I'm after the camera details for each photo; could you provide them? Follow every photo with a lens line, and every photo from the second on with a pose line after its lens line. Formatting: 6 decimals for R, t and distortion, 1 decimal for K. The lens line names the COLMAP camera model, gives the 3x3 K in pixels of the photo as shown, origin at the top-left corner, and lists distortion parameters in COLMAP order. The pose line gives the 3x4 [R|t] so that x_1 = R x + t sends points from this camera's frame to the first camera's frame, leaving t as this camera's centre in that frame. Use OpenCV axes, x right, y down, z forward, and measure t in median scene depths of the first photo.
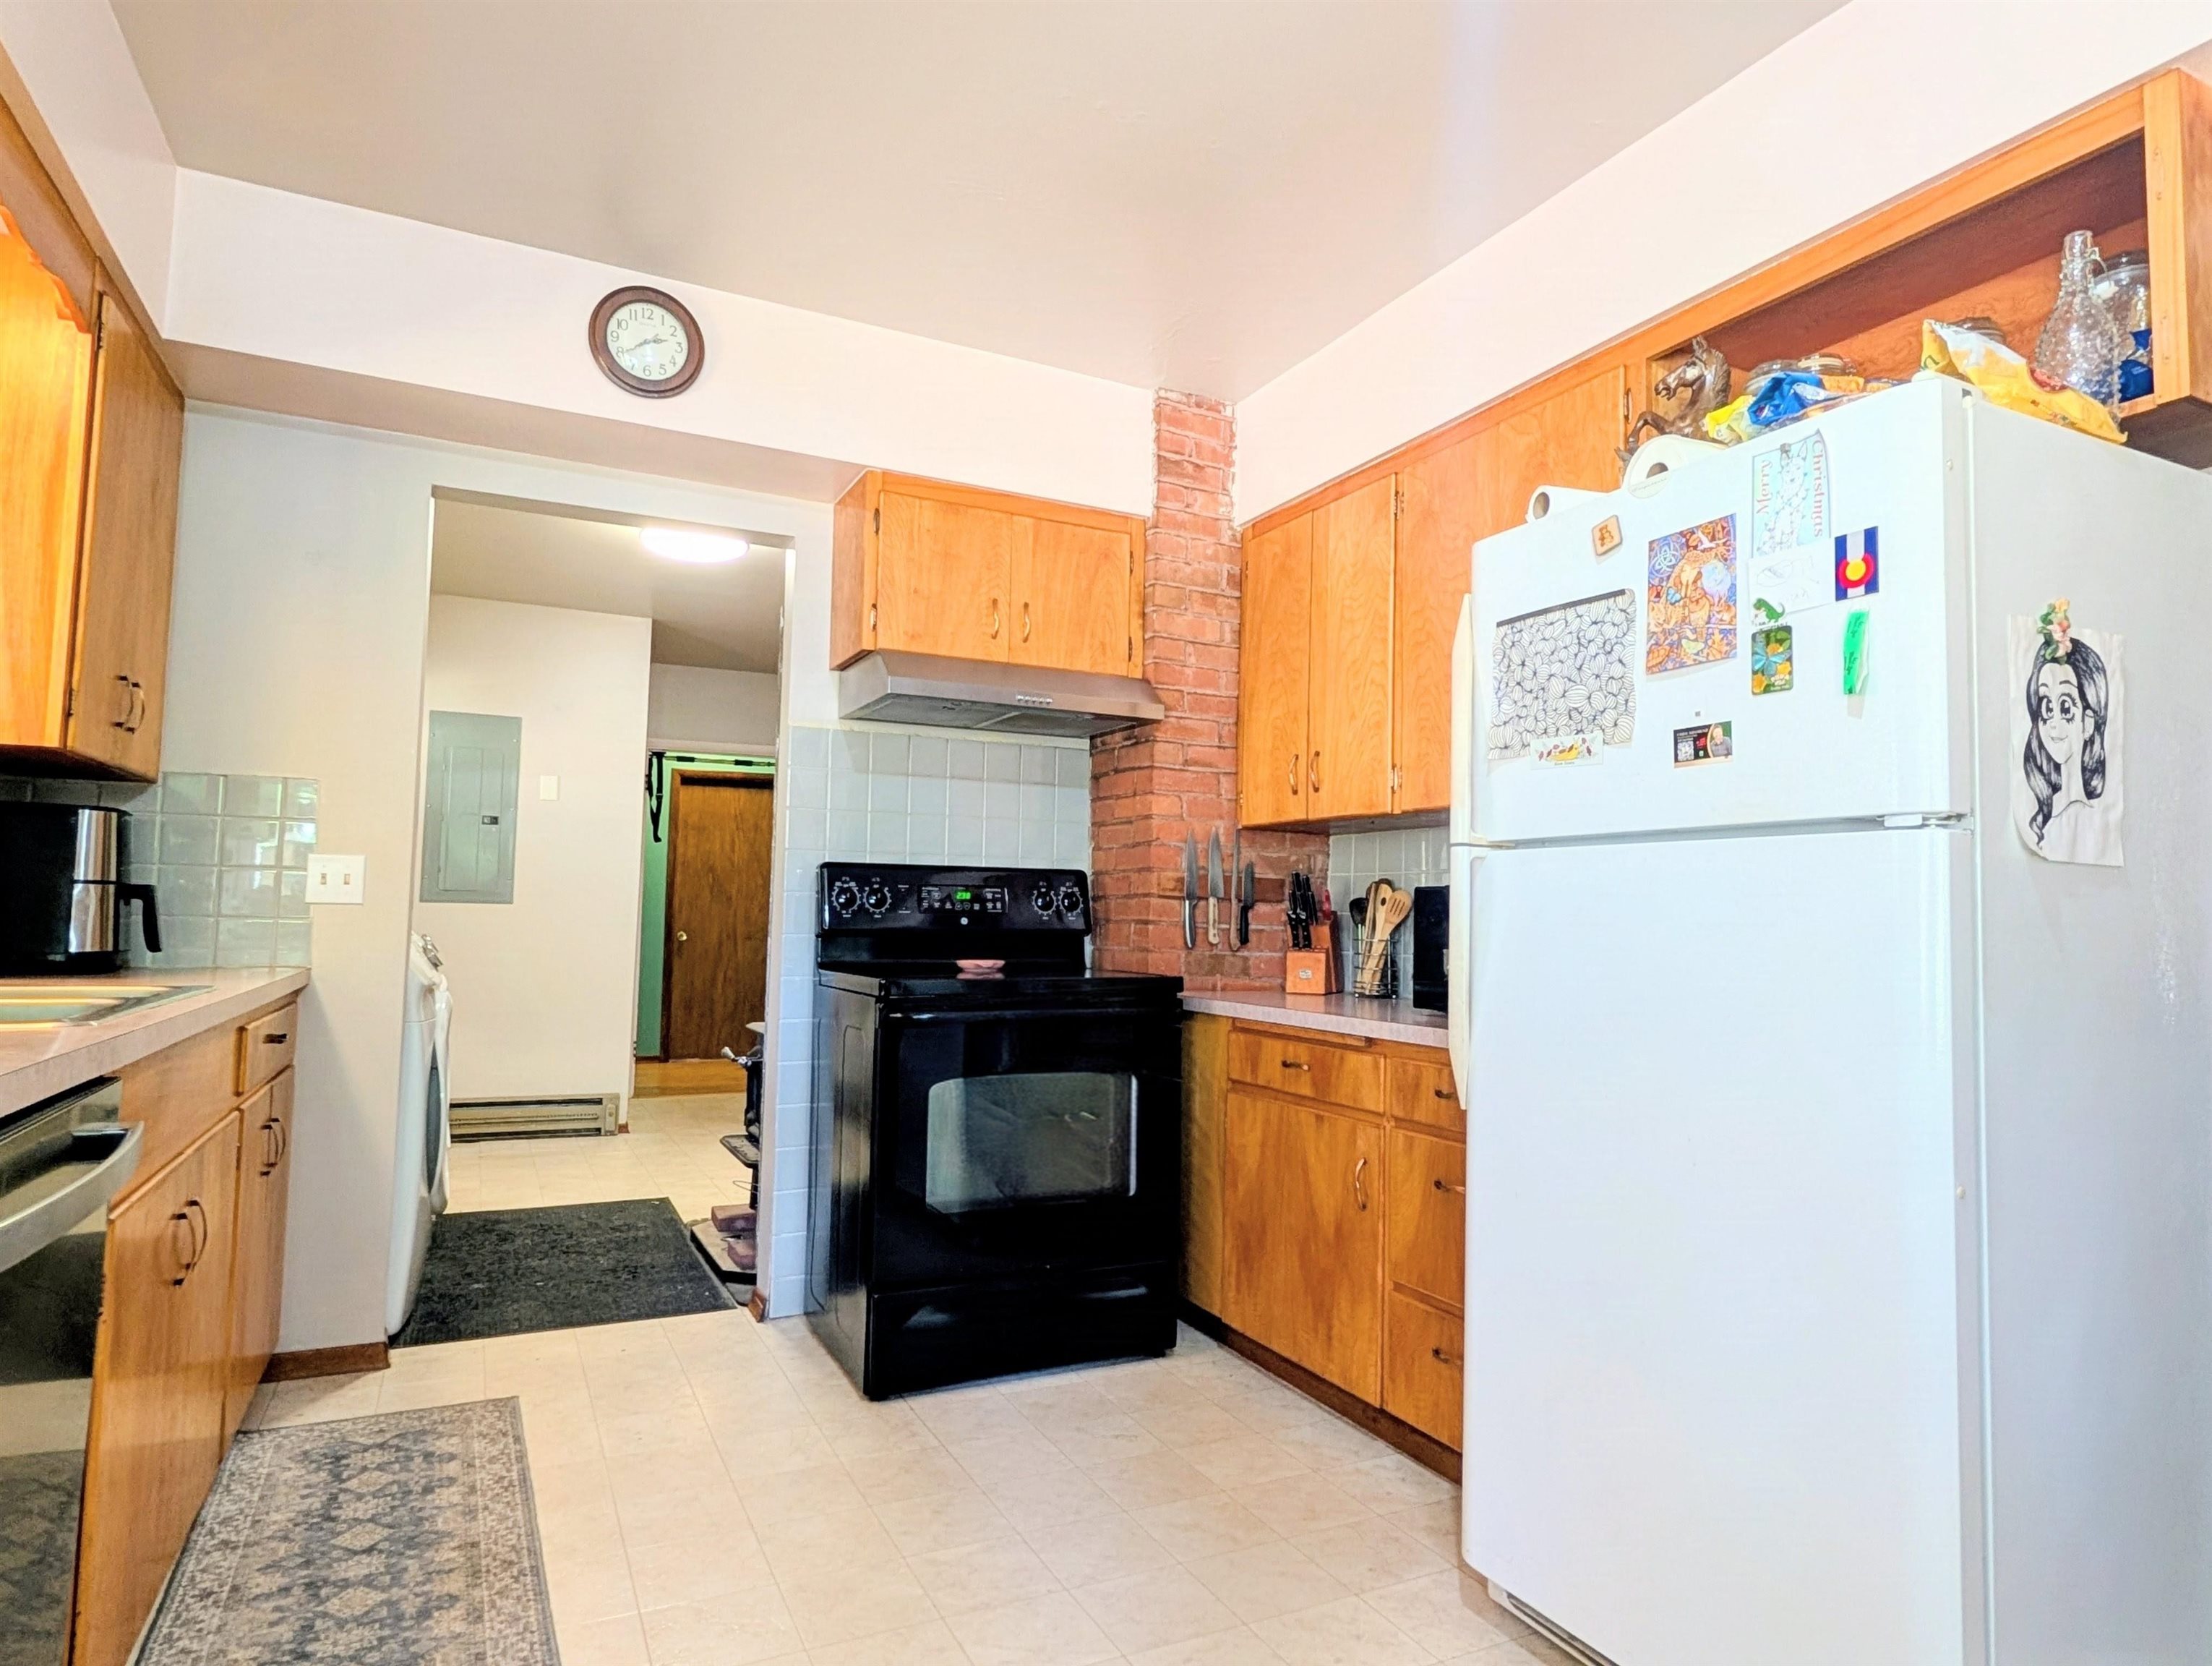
lens RADIAL K [[1291.1, 0, 1109.7], [0, 1291.1, 840.7], [0, 0, 1]] dist [0.001454, 0.003001]
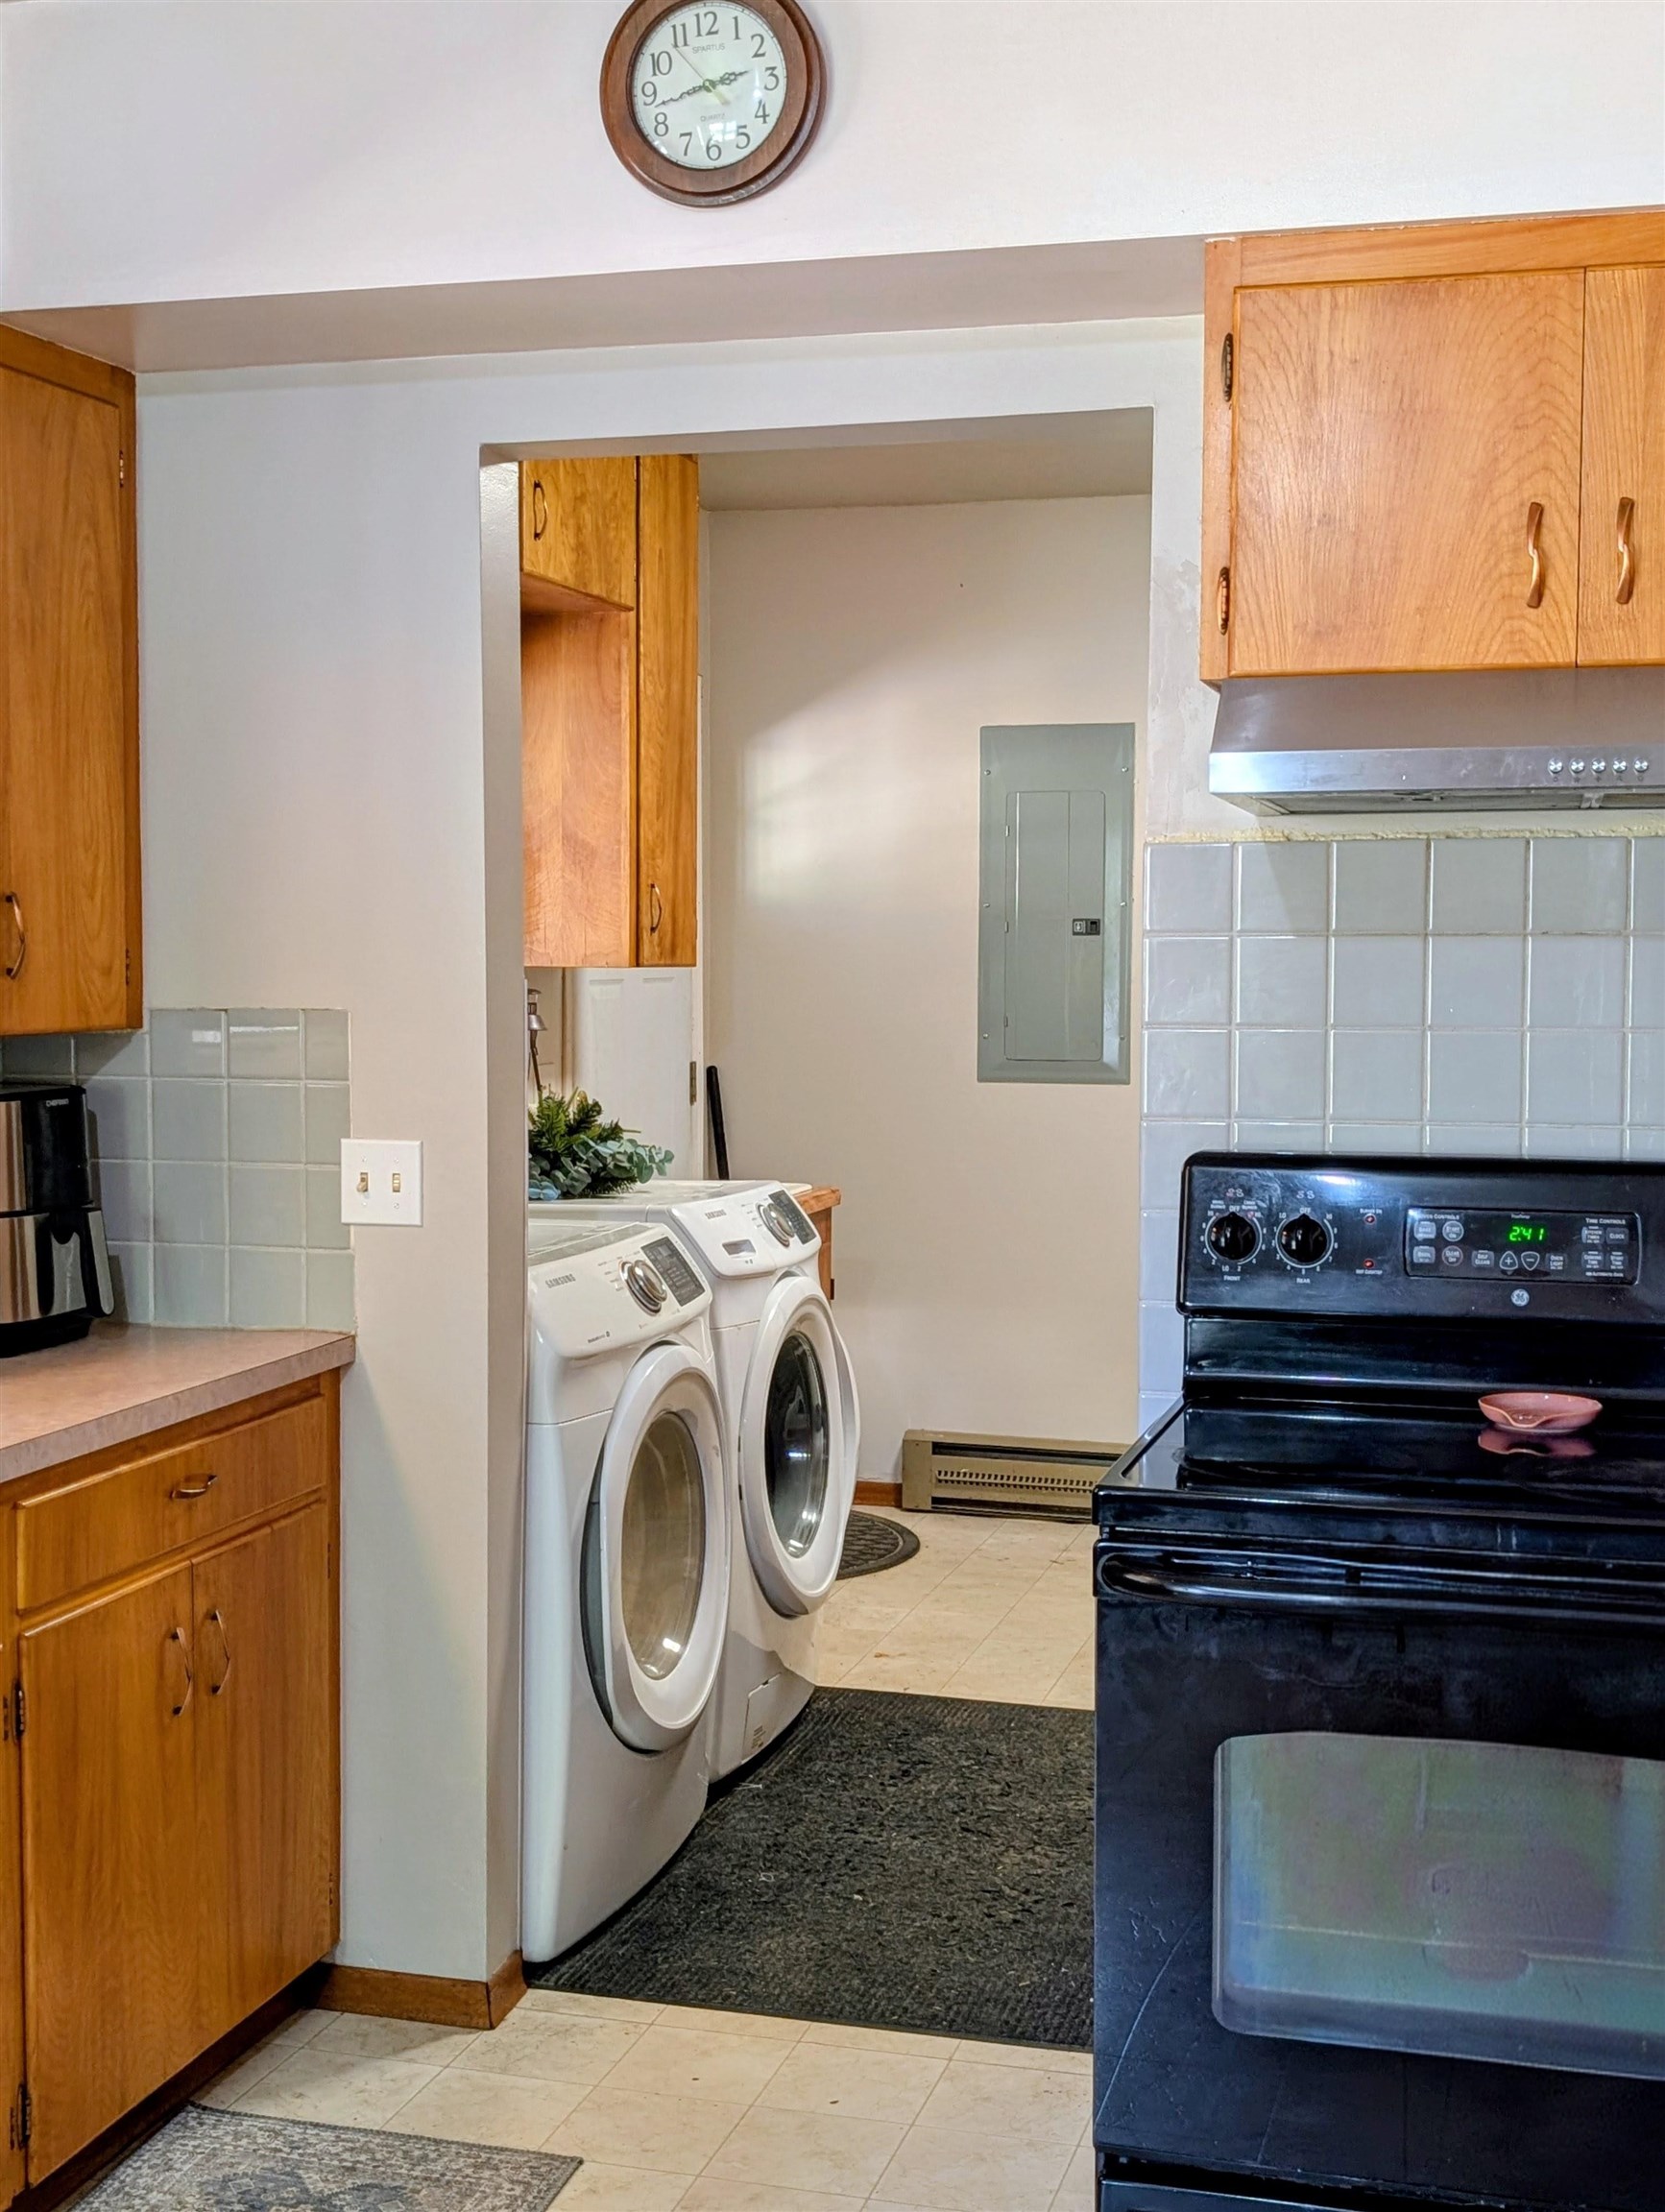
lens RADIAL K [[2628.4, 0, 846.2], [0, 2628.4, 1111.6], [0, 0, 1]] dist [0.003436, 0.000000]
pose [[0.744615, 0.026351, -0.666974, 0.380412], [0.053555, 0.993641, 0.099045, -0.122407], [0.665343, -0.109470, 0.738468, 0.326047]]
